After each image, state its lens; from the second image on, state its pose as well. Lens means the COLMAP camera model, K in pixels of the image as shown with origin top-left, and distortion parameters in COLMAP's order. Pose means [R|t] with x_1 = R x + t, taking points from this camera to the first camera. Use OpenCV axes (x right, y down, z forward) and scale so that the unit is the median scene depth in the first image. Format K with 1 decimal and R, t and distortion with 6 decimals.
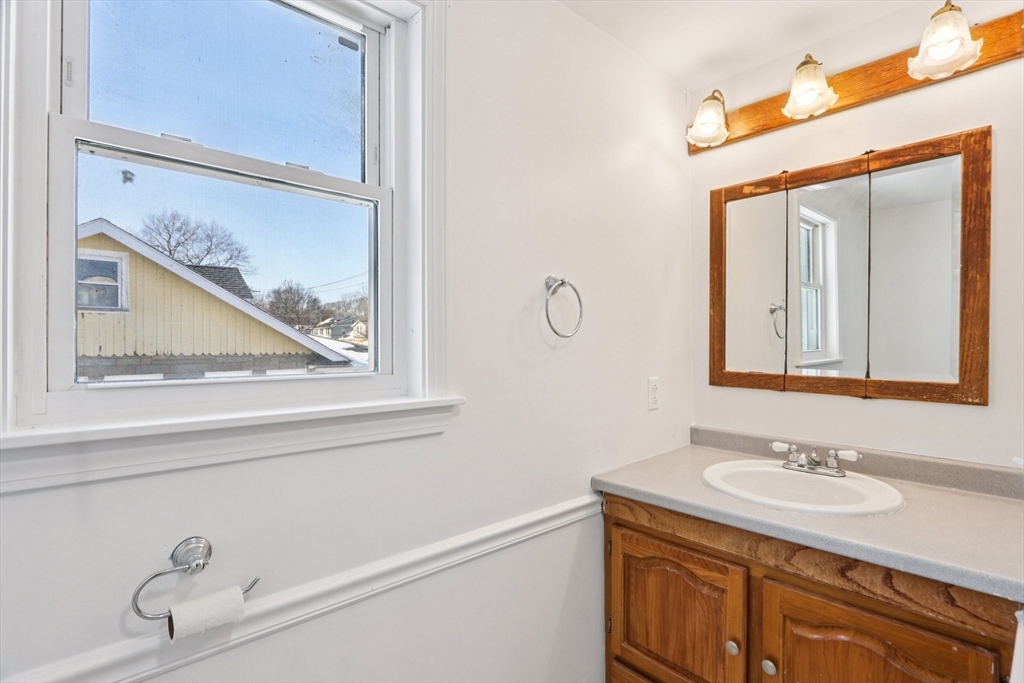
lens RADIAL K [[474.0, 0, 497.4], [0, 474.0, 339.9], [0, 0, 1]] dist [-0.024115, 0.008217]
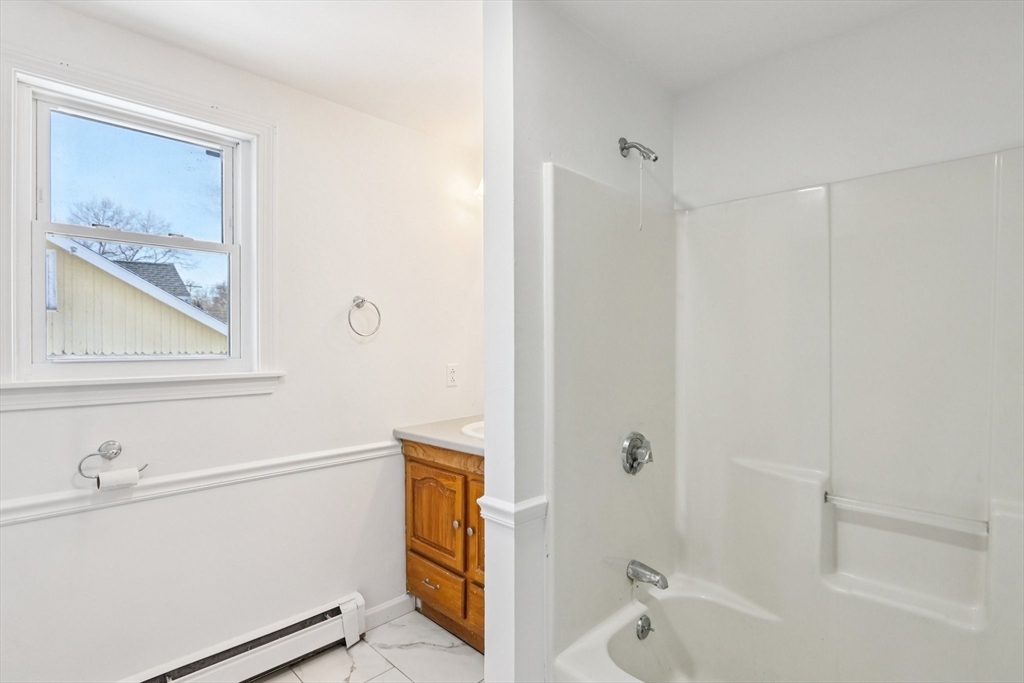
lens RADIAL K [[505.4, 0, 504.7], [0, 505.4, 342.9], [0, 0, 1]] dist [-0.013096, 0.000770]
pose [[0.997655, 0.000084, 0.068447, 0.456882], [-0.000656, 0.999965, 0.008335, 0.002906], [-0.068444, -0.008360, 0.997620, -0.643398]]
